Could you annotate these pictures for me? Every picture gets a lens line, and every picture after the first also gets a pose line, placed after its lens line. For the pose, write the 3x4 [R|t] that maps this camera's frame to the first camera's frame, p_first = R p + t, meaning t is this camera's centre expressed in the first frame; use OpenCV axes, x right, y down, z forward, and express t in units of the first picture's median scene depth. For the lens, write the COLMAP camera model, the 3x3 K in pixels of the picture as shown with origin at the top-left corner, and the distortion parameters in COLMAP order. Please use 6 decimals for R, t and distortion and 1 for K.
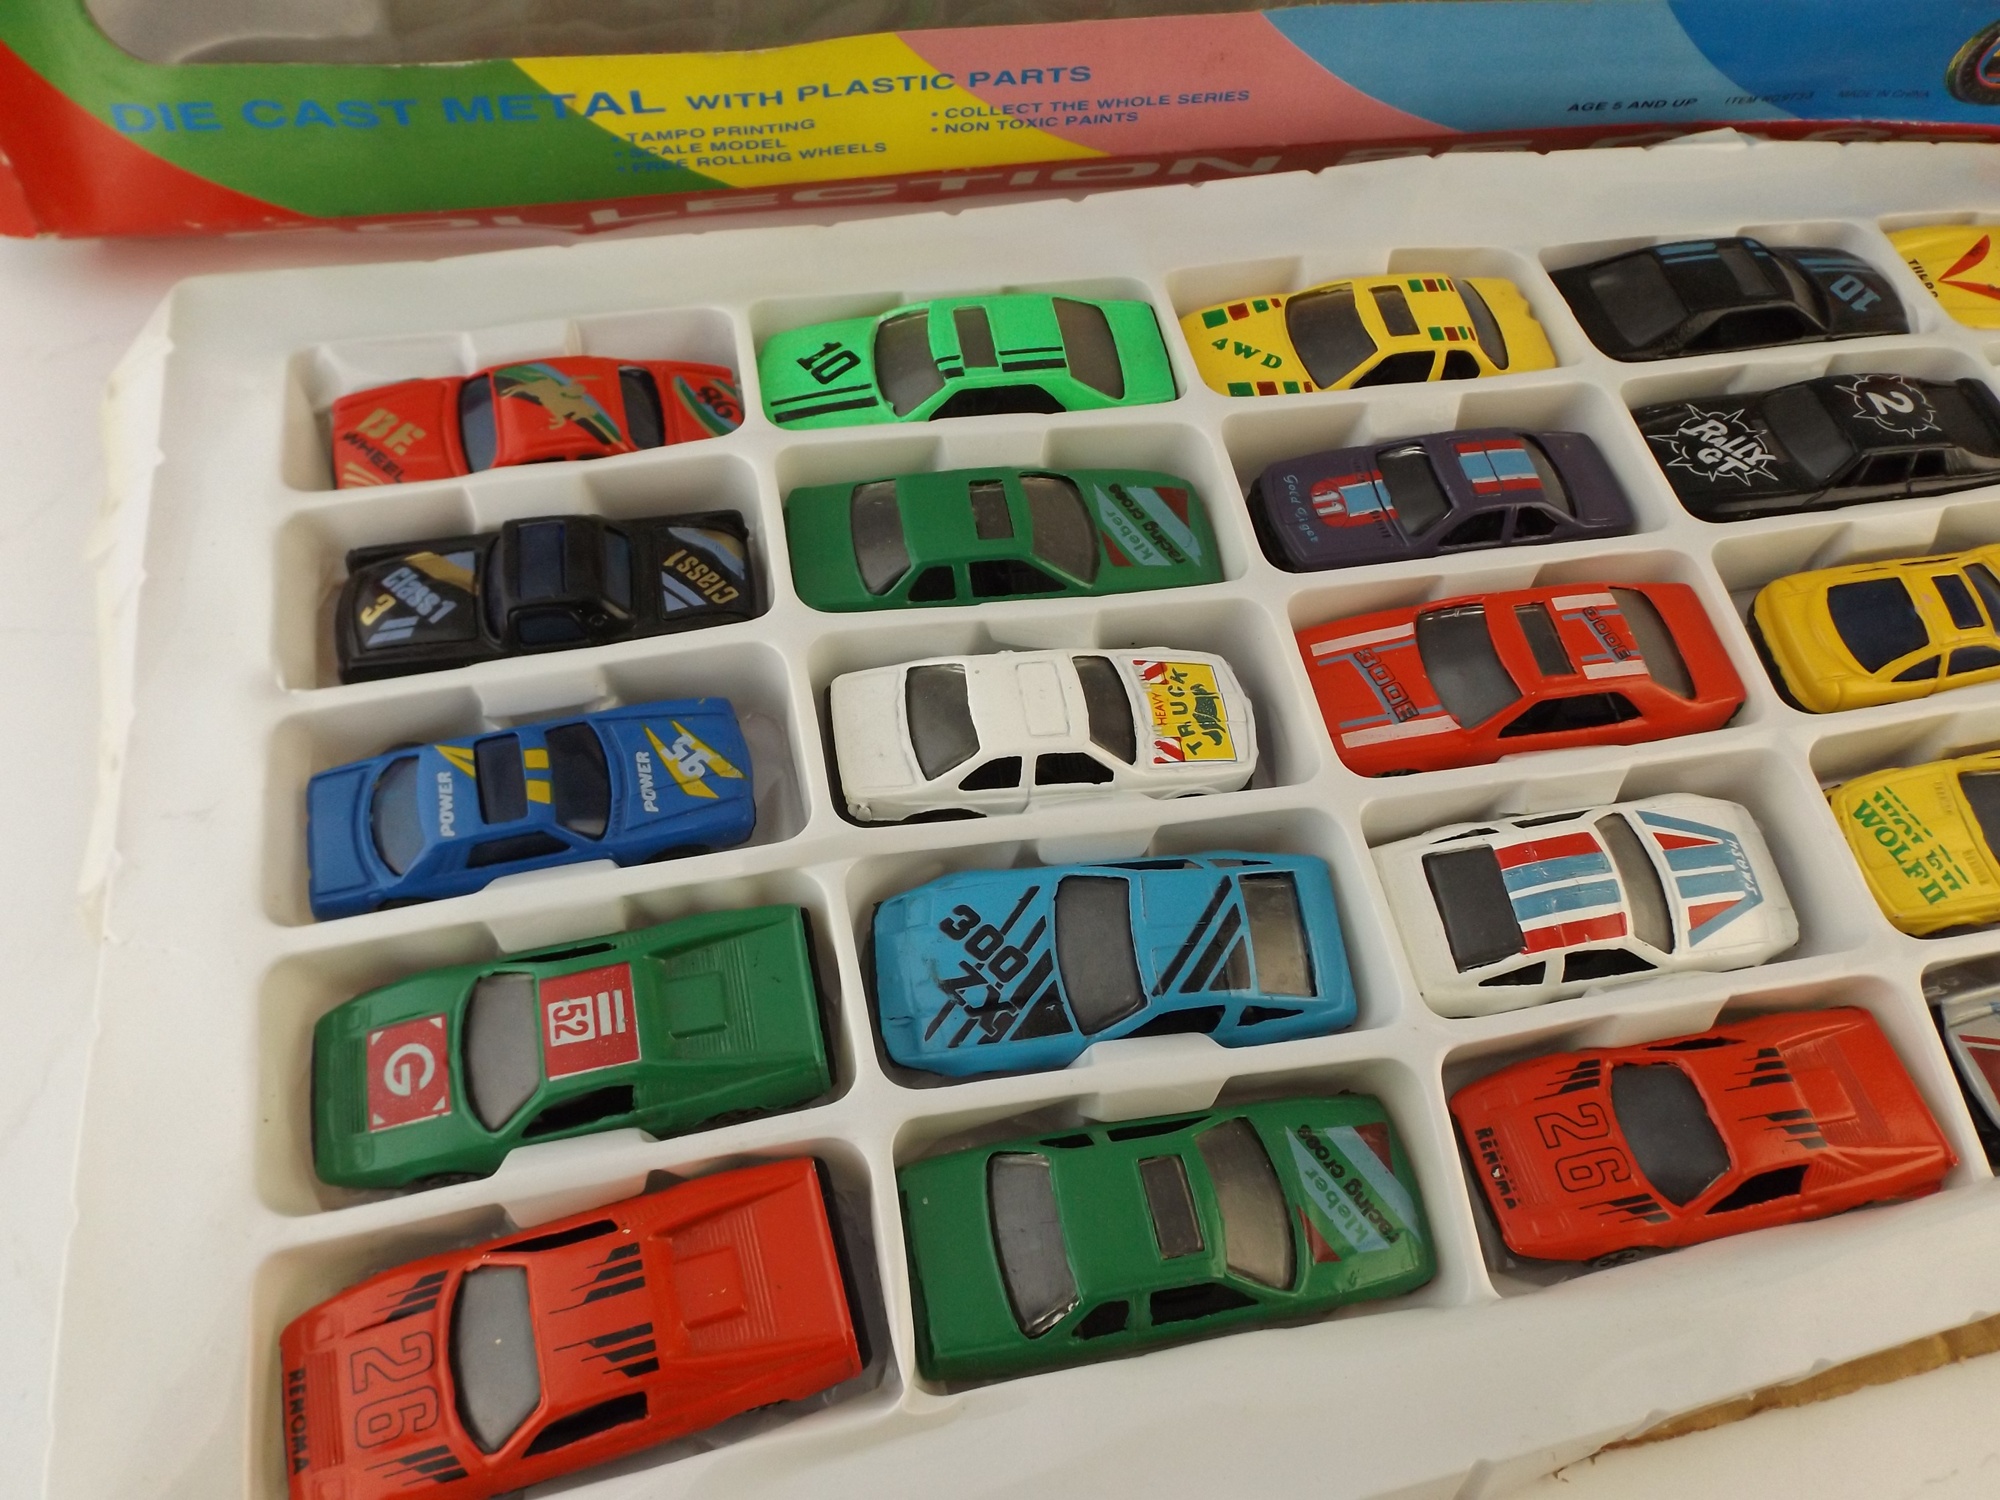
lens RADIAL K [[1436.9, 0, 1000.0], [0, 1436.9, 750.0], [0, 0, 1]] dist [0.015959, -0.032492]
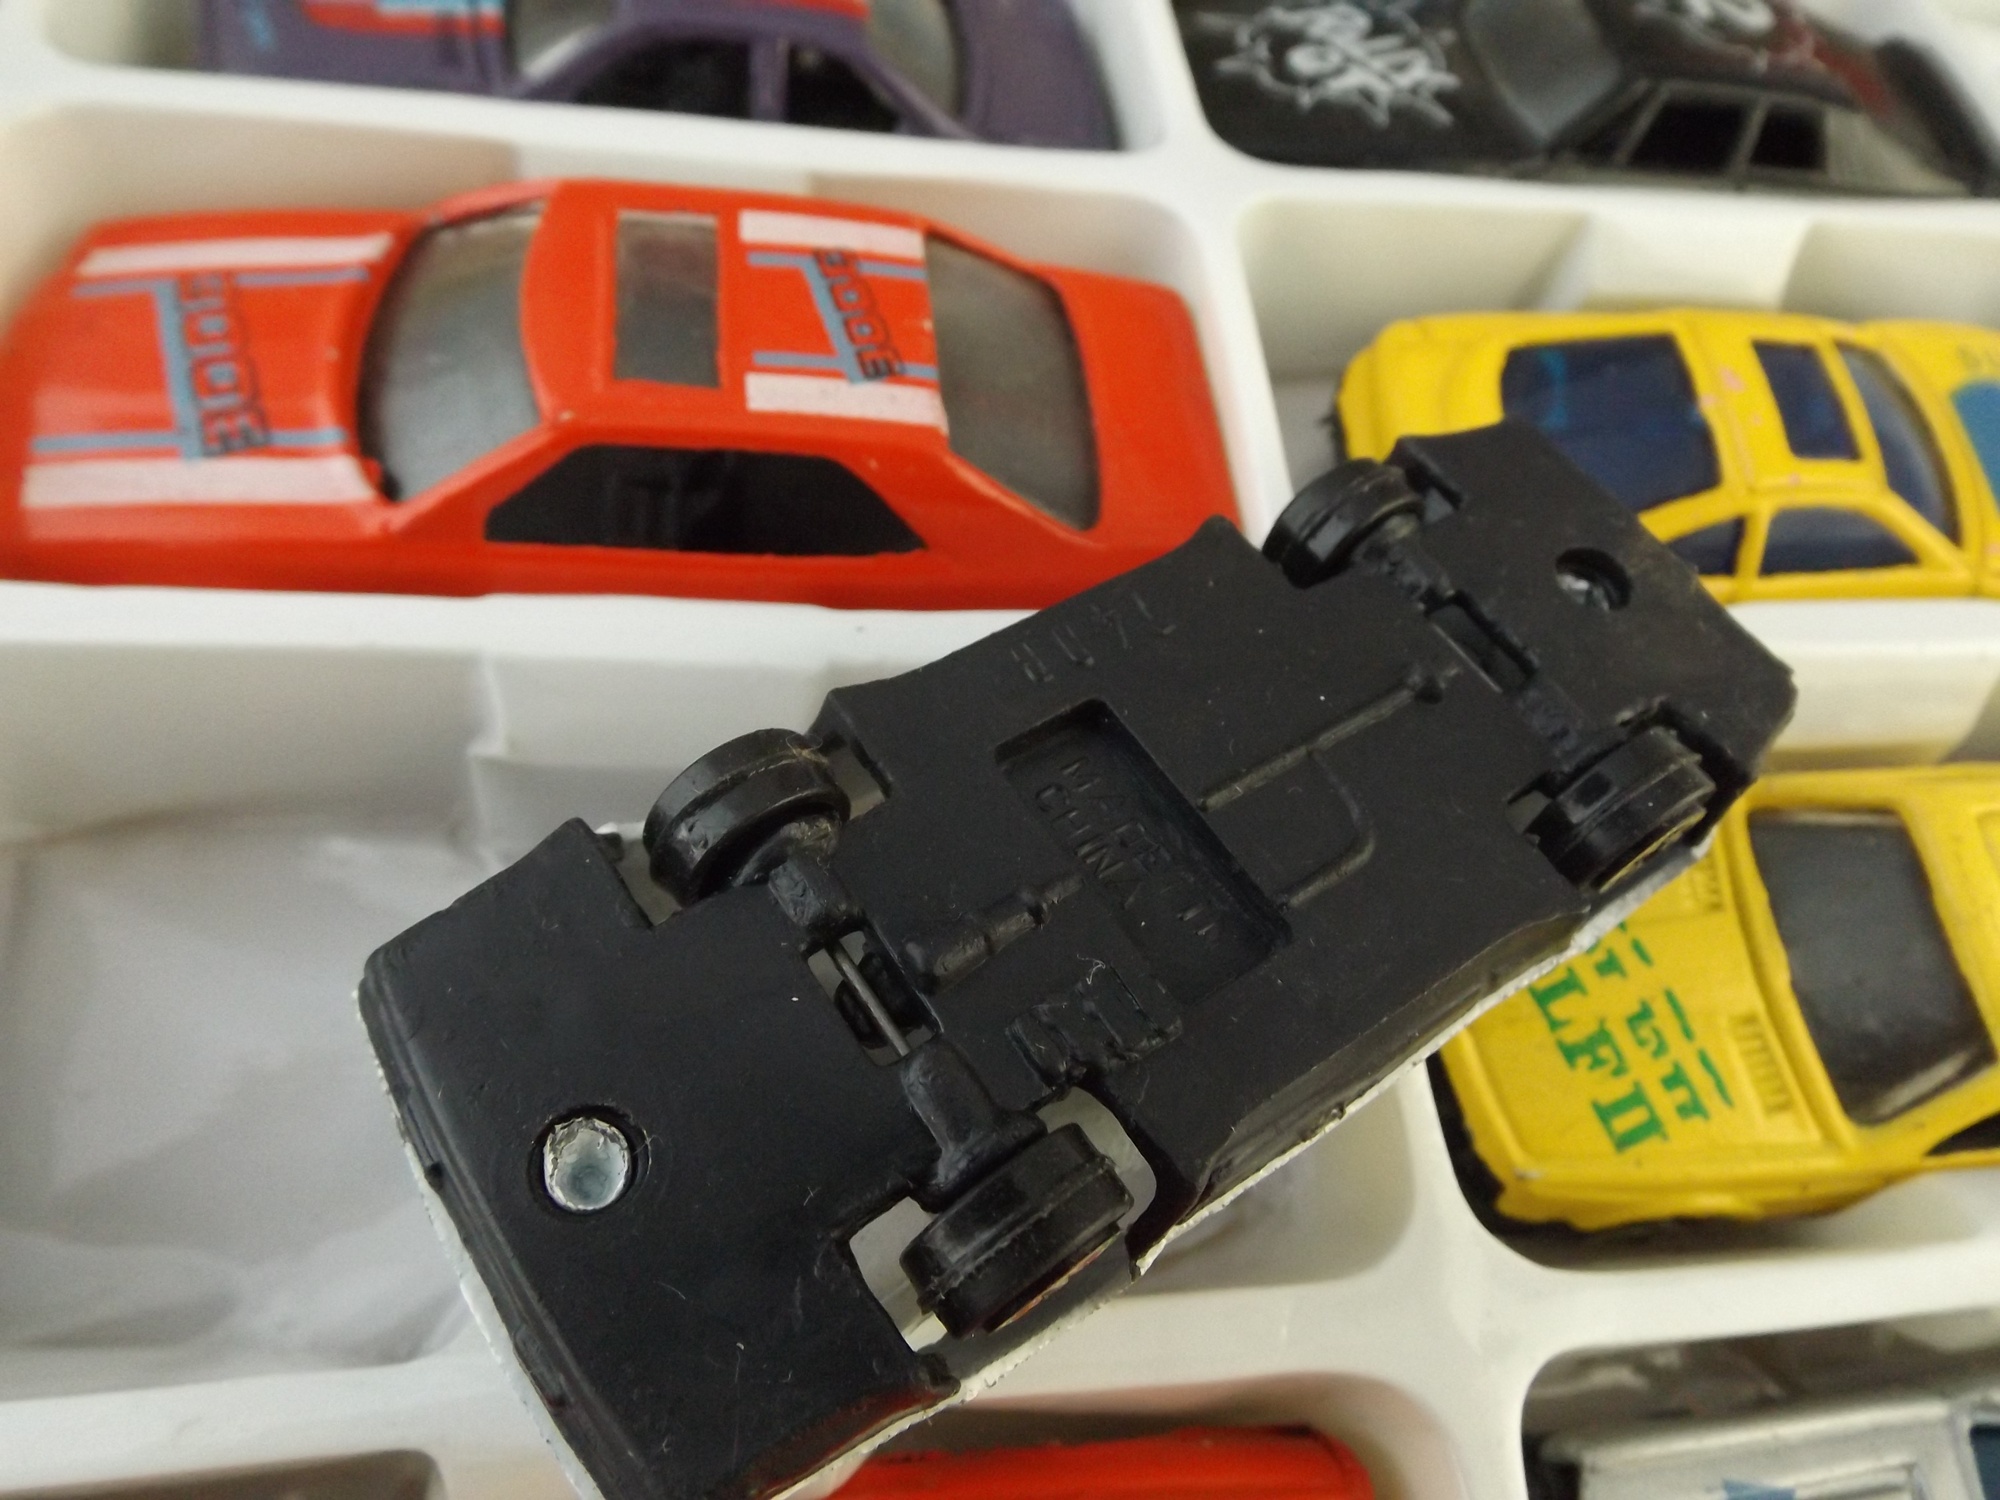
lens RADIAL K [[1436.9, 0, 1000.0], [0, 1436.9, 750.0], [0, 0, 1]] dist [0.015959, -0.032492]
pose [[0.991419, 0.125232, 0.037497, 0.441276], [-0.124467, 0.991978, -0.022086, 0.033044], [-0.039962, 0.017229, 0.999053, 0.608879]]
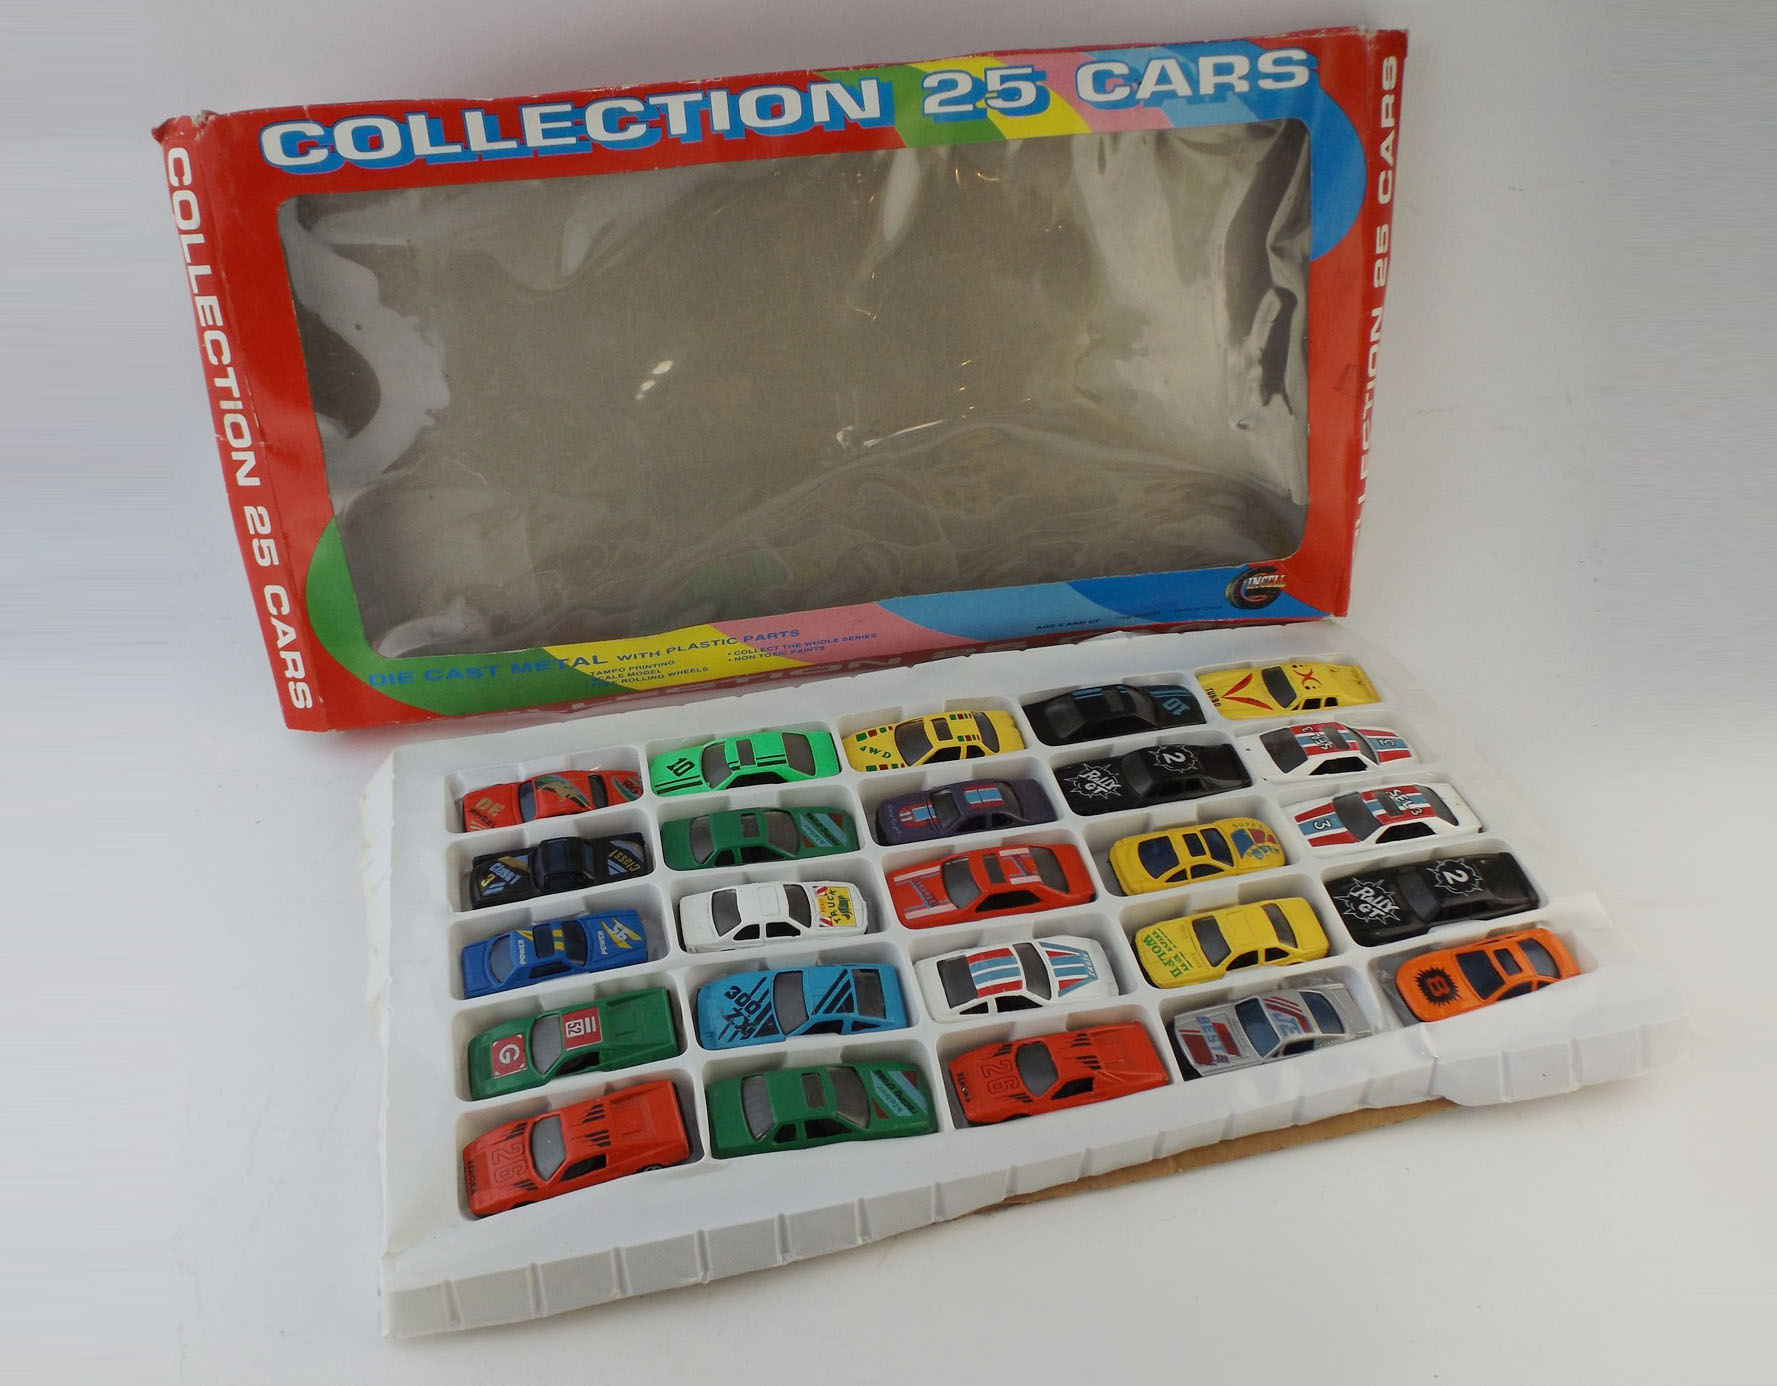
lens RADIAL K [[1432.8, 0, 817.1], [0, 1432.8, 687.2], [0, 0, 1]] dist [0.010156, -0.007822]
pose [[0.997107, -0.057843, -0.049313, 0.219044], [0.040170, 0.951775, -0.304156, 0.311924], [0.064528, 0.301296, 0.951345, -1.193099]]
